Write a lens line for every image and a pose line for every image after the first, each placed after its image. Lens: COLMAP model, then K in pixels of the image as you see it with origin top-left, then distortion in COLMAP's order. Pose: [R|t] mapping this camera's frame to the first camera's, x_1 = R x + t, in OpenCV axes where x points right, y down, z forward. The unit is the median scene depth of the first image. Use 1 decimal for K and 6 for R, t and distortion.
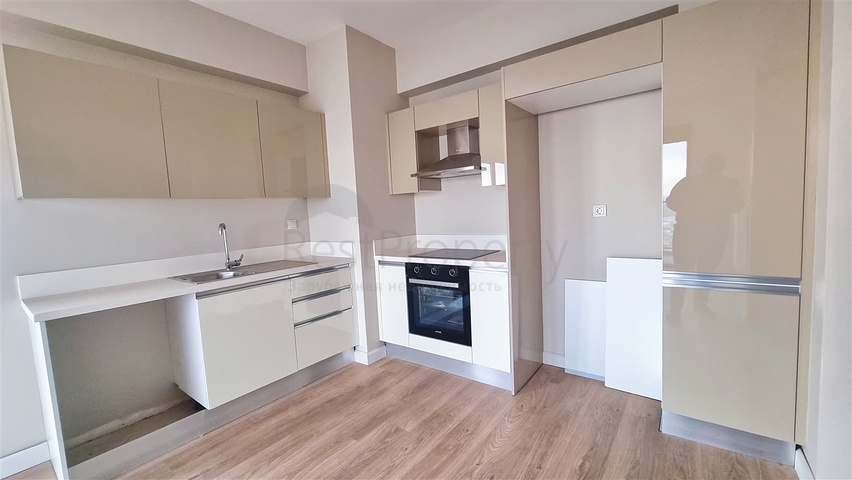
lens RADIAL K [[353.6, 0, 426.0], [0, 353.6, 240.0], [0, 0, 1]] dist [0.000332, 0.000112]
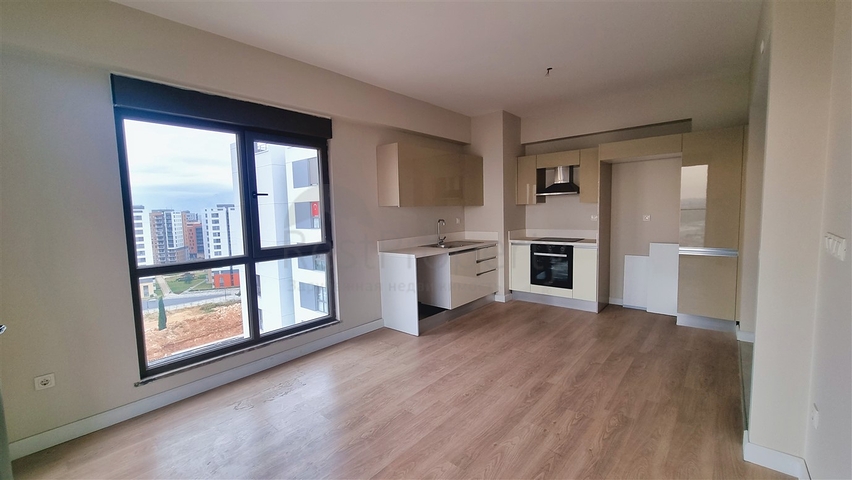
lens RADIAL K [[348.7, 0, 426.0], [0, 348.7, 240.0], [0, 0, 1]] dist [-0.000180, -0.000016]
pose [[0.997931, 0.028739, -0.057510, -0.514445], [-0.028413, 0.999575, 0.006466, 0.051070], [0.057671, -0.004819, 0.998324, -0.827576]]
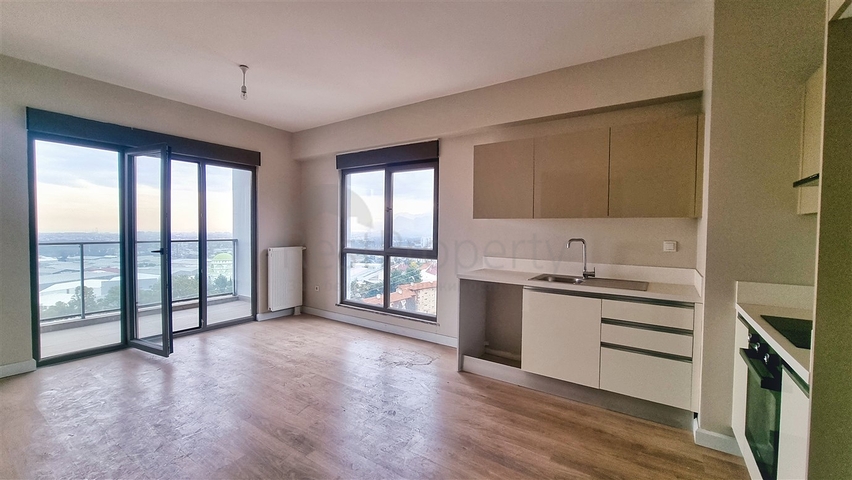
lens RADIAL K [[348.7, 0, 426.0], [0, 348.7, 240.0], [0, 0, 1]] dist [-0.000180, -0.000016]
pose [[0.054355, 0.085370, -0.994866, 0.548251], [-0.098287, 0.991957, 0.079750, -0.081840], [0.993673, 0.093448, 0.062309, 0.387325]]
